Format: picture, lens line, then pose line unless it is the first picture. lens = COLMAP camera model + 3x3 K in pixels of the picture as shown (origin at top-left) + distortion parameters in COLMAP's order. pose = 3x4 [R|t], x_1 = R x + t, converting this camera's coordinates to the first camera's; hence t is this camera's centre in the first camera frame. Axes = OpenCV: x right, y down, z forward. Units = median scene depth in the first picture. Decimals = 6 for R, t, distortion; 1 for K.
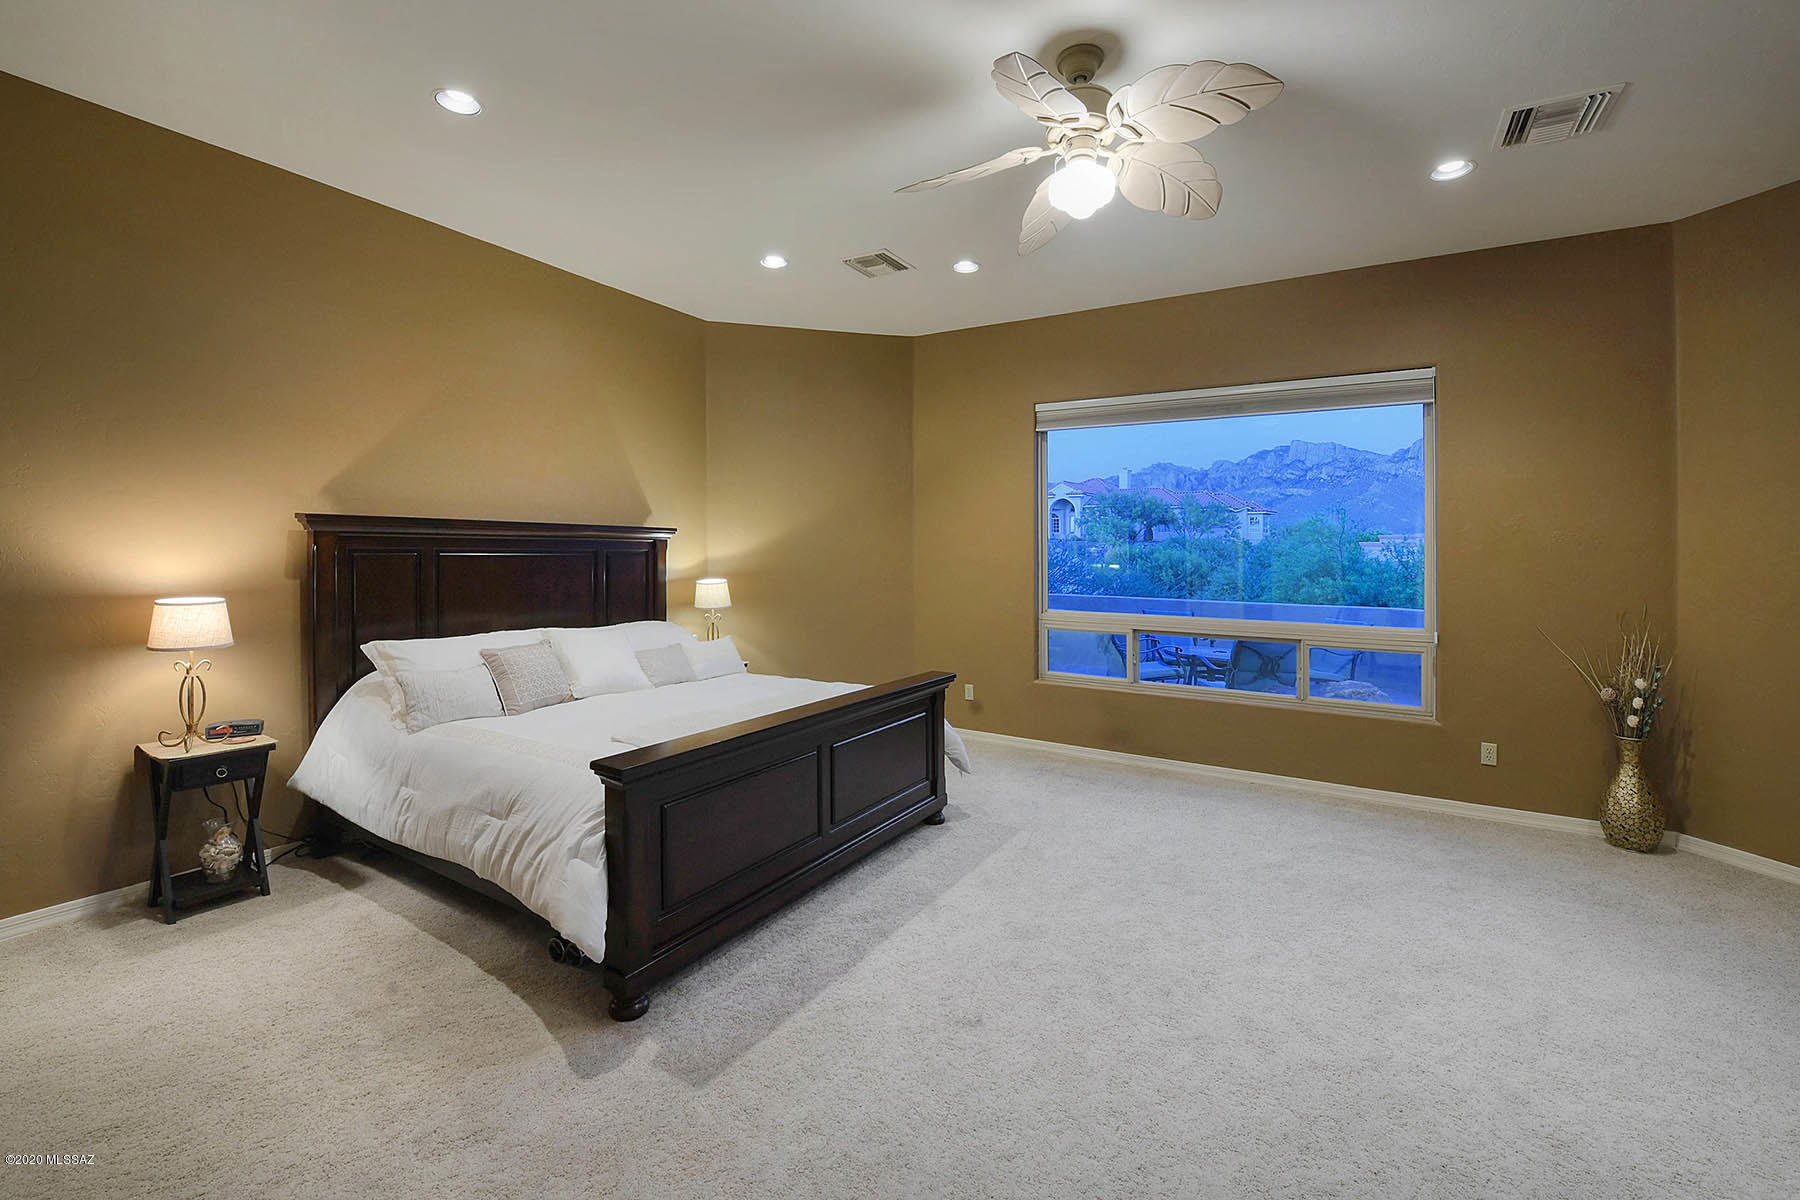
lens RADIAL K [[751.4, 0, 905.1], [0, 751.4, 537.1], [0, 0, 1]] dist [-0.004108, -0.000505]
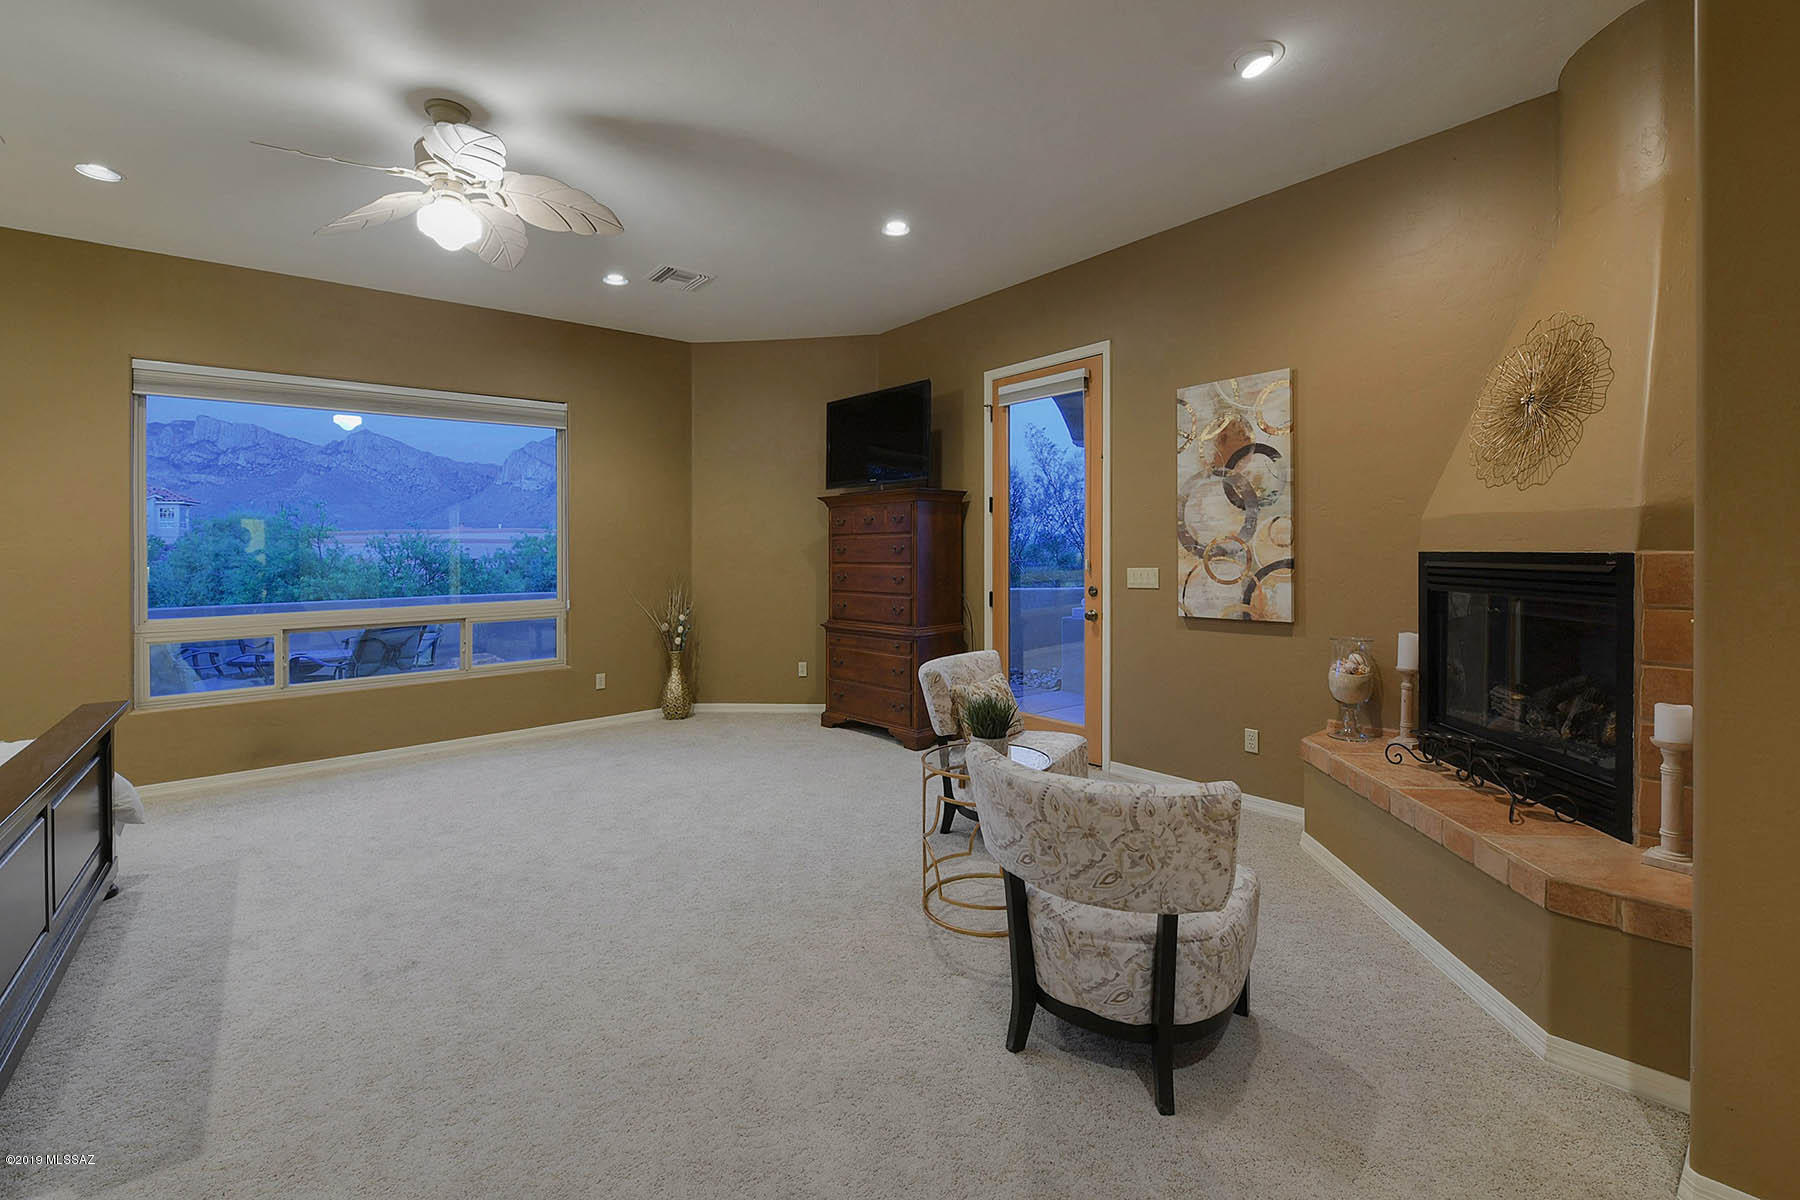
lens RADIAL K [[751.4, 0, 905.1], [0, 751.4, 537.1], [0, 0, 1]] dist [-0.004108, -0.000505]
pose [[0.337965, -0.005623, 0.941142, -0.414599], [0.001125, 0.999984, 0.005570, 0.008081], [-0.941158, -0.000824, 0.337966, -0.032253]]
